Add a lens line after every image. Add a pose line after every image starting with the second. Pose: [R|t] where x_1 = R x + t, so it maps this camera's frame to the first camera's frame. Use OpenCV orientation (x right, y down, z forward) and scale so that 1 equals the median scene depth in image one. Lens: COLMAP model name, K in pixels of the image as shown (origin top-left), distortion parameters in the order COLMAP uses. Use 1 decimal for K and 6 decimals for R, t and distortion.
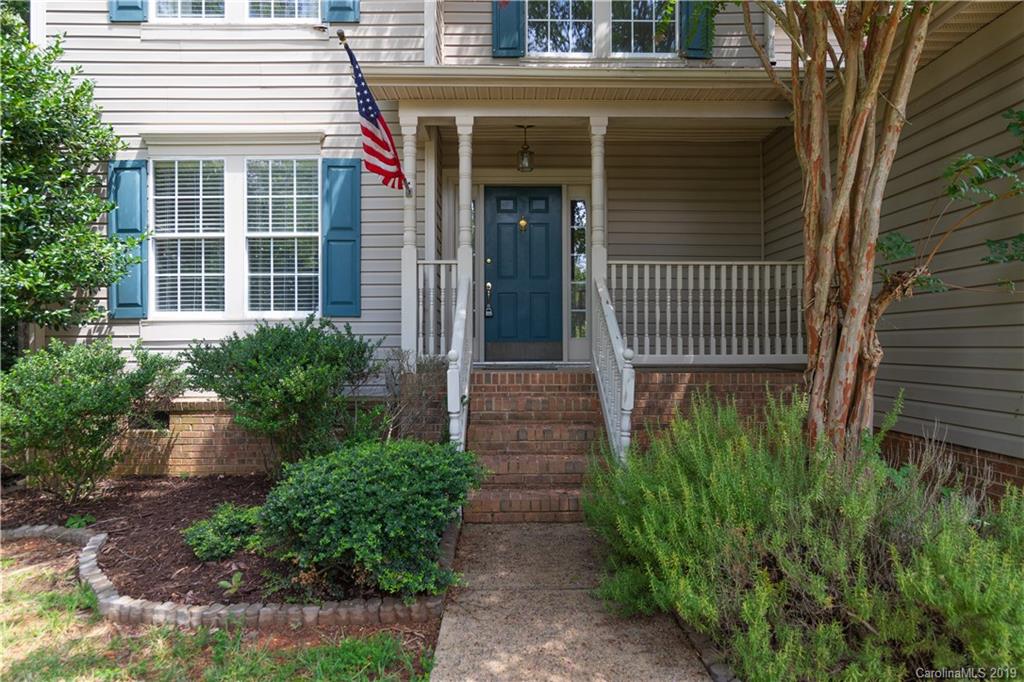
lens RADIAL K [[549.2, 0, 514.5], [0, 549.2, 342.8], [0, 0, 1]] dist [-0.007585, 0.001031]
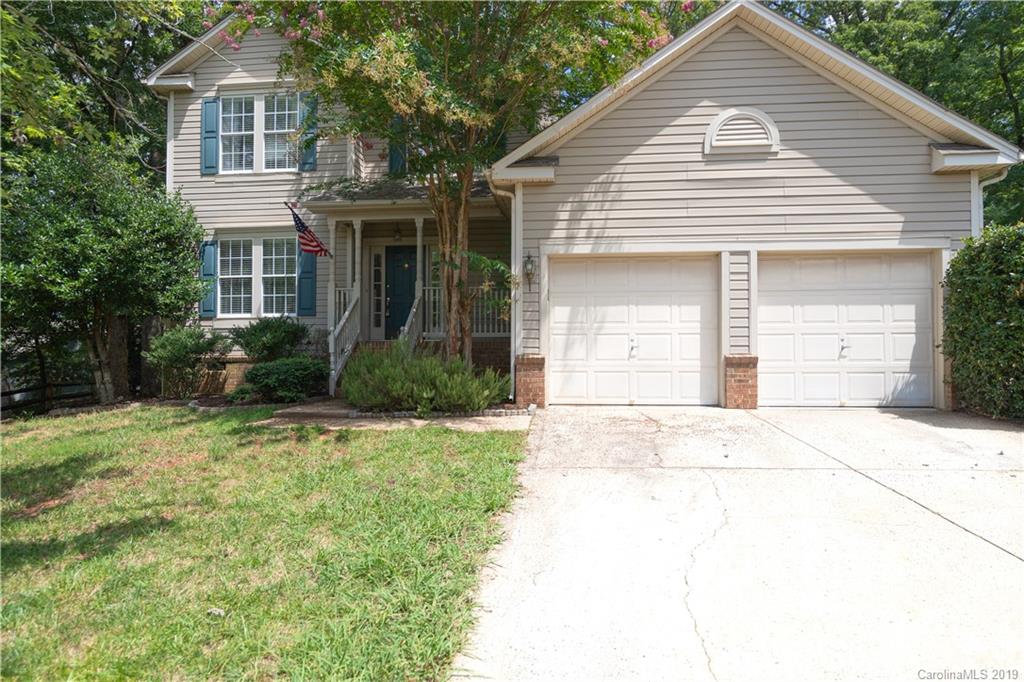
lens RADIAL K [[556.0, 0, 512.0], [0, 556.0, 341.0], [0, 0, 1]] dist [-0.004988, -0.000036]
pose [[0.992980, -0.001057, -0.118275, 0.681023], [-0.001421, 0.999781, -0.020867, 0.087039], [0.118271, 0.020888, 0.992762, -0.941072]]
